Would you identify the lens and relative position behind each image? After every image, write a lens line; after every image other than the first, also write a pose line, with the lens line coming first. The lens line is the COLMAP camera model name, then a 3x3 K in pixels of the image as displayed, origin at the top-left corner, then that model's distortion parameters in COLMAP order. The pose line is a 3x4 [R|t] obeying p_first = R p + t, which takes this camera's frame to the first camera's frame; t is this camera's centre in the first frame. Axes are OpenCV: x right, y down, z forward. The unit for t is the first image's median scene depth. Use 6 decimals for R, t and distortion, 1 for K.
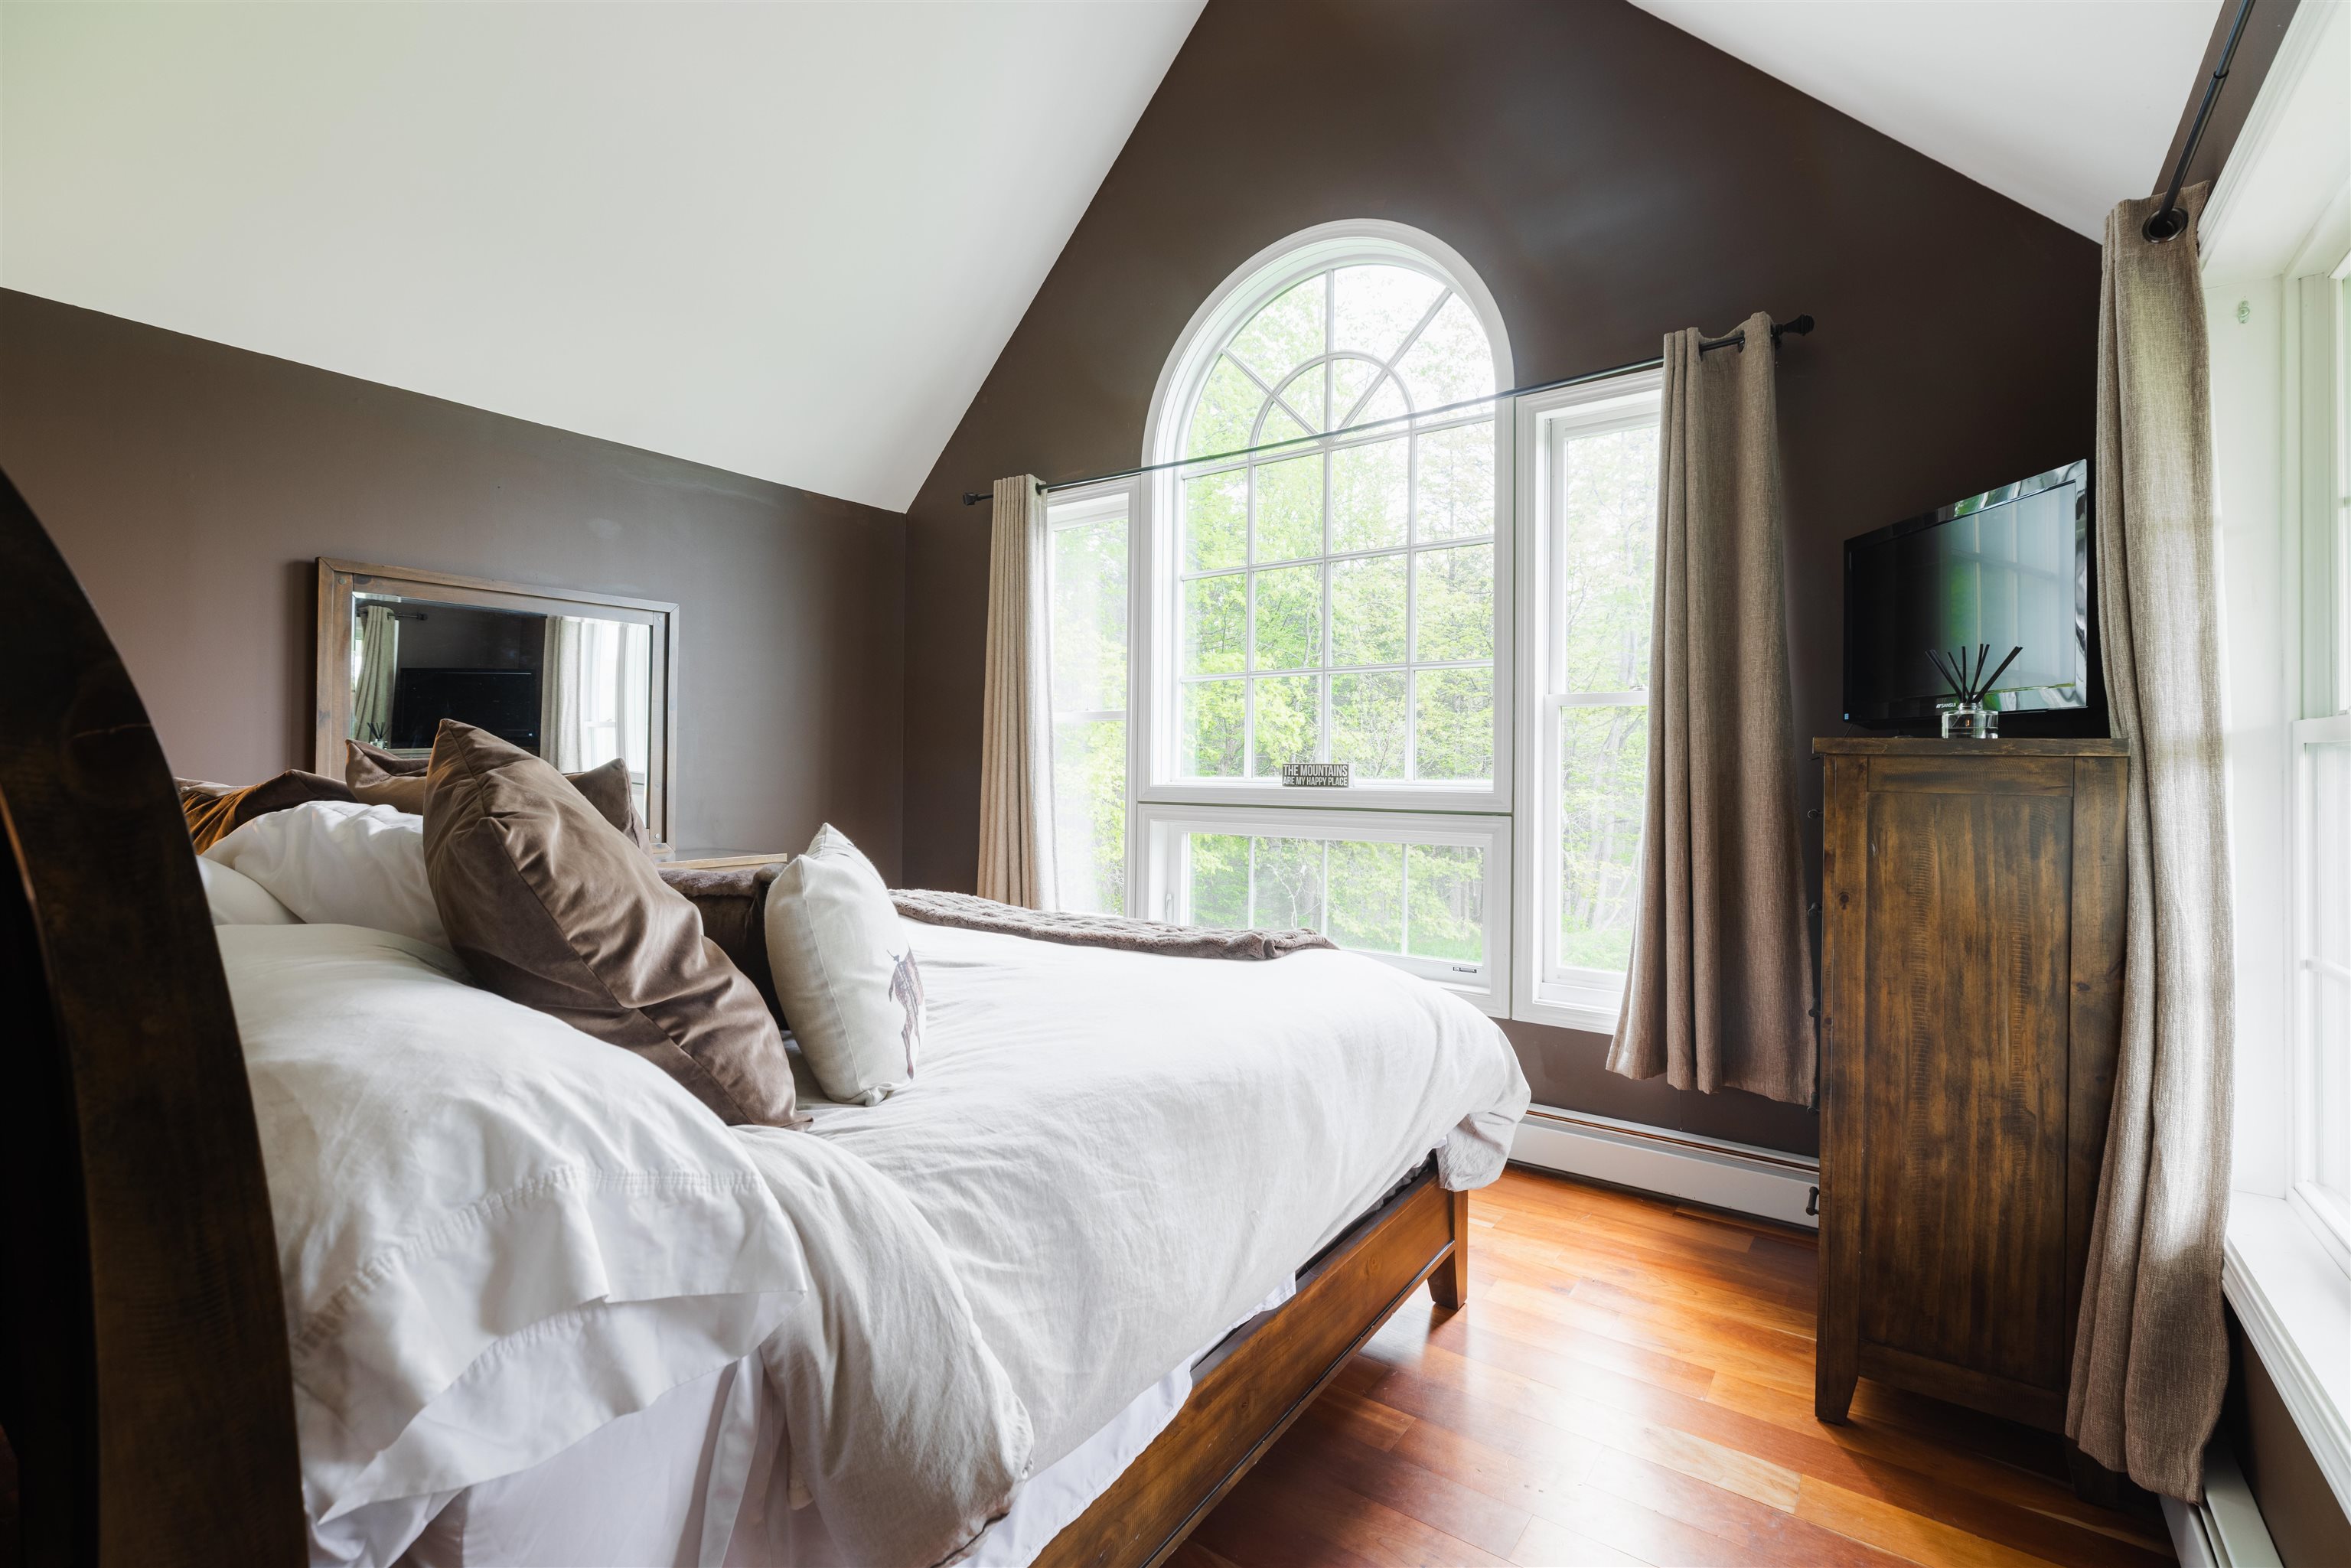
lens RADIAL K [[1065.4, 0, 1170.9], [0, 1065.4, 774.9], [0, 0, 1]] dist [-0.000517, -0.000039]
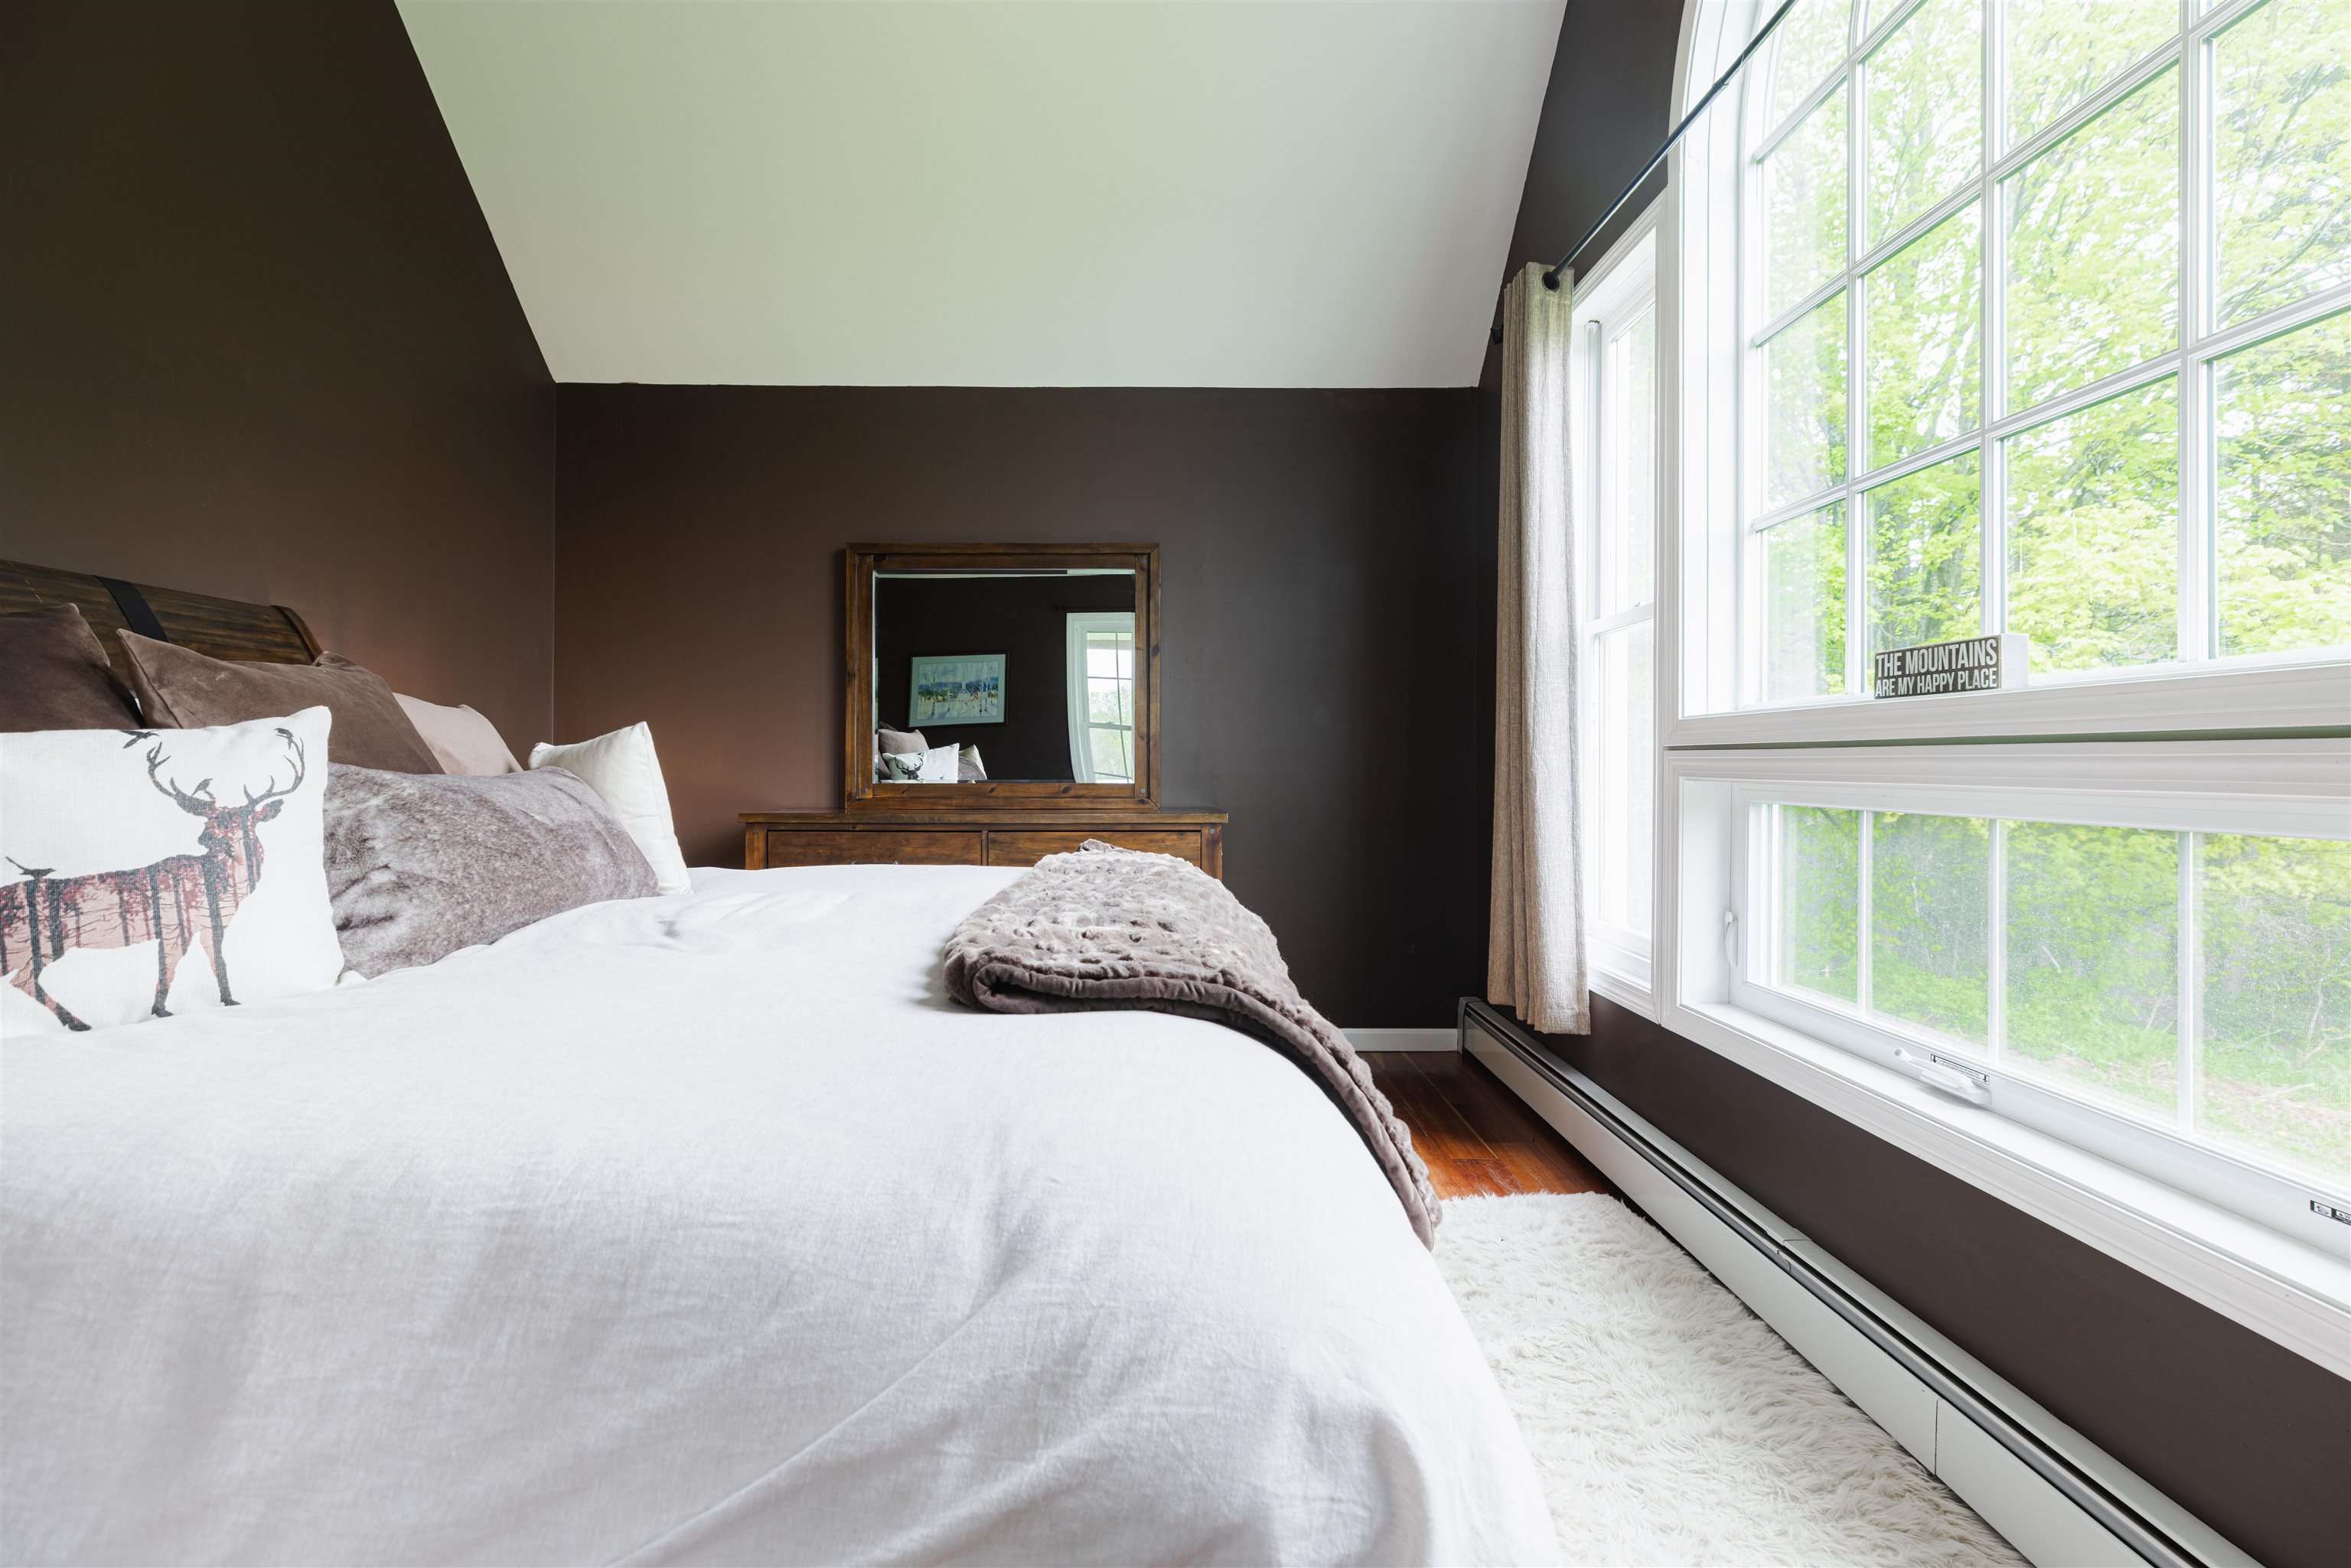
lens RADIAL K [[1065.4, 0, 1179.8], [0, 1065.4, 779.8], [0, 0, 1]] dist [-0.000517, -0.000039]
pose [[0.621869, 0.001082, -0.783120, 0.287537], [0.003626, 0.999984, 0.004261, 0.043783], [0.783113, -0.005489, 0.621855, 0.461052]]
